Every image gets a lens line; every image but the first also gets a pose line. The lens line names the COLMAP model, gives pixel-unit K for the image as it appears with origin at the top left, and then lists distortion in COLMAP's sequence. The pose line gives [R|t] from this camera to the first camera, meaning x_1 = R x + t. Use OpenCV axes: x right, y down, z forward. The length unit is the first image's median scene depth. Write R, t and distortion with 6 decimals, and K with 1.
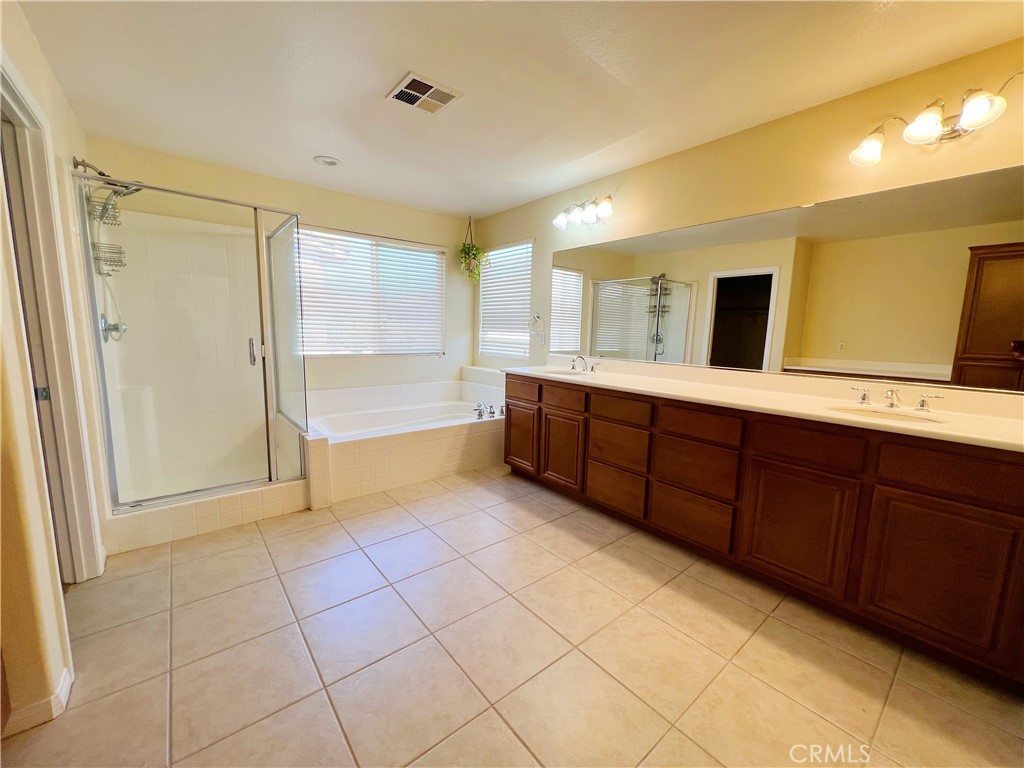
lens RADIAL K [[410.7, 0, 512.0], [0, 410.7, 384.0], [0, 0, 1]] dist [-0.001336, -0.000543]
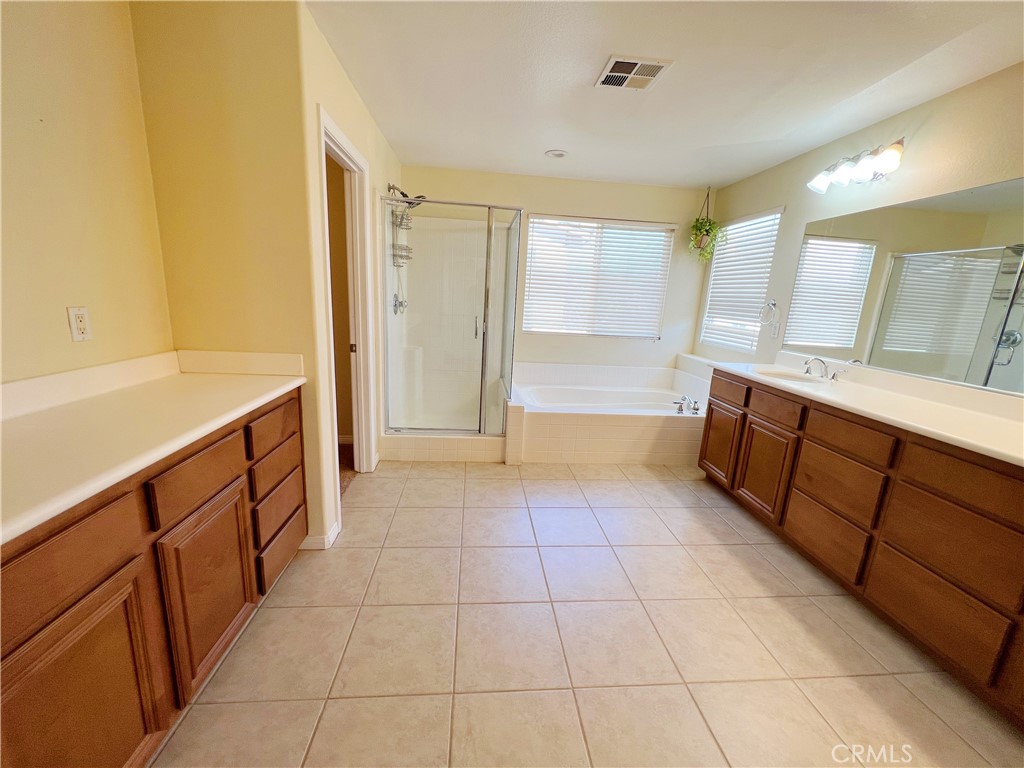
lens RADIAL K [[410.7, 0, 512.0], [0, 410.7, 384.0], [0, 0, 1]] dist [-0.001336, -0.000543]
pose [[0.825490, 0.141326, -0.546437, 0.134876], [-0.108146, 0.989811, 0.092622, -0.031973], [0.553960, -0.017364, 0.832362, 0.024861]]
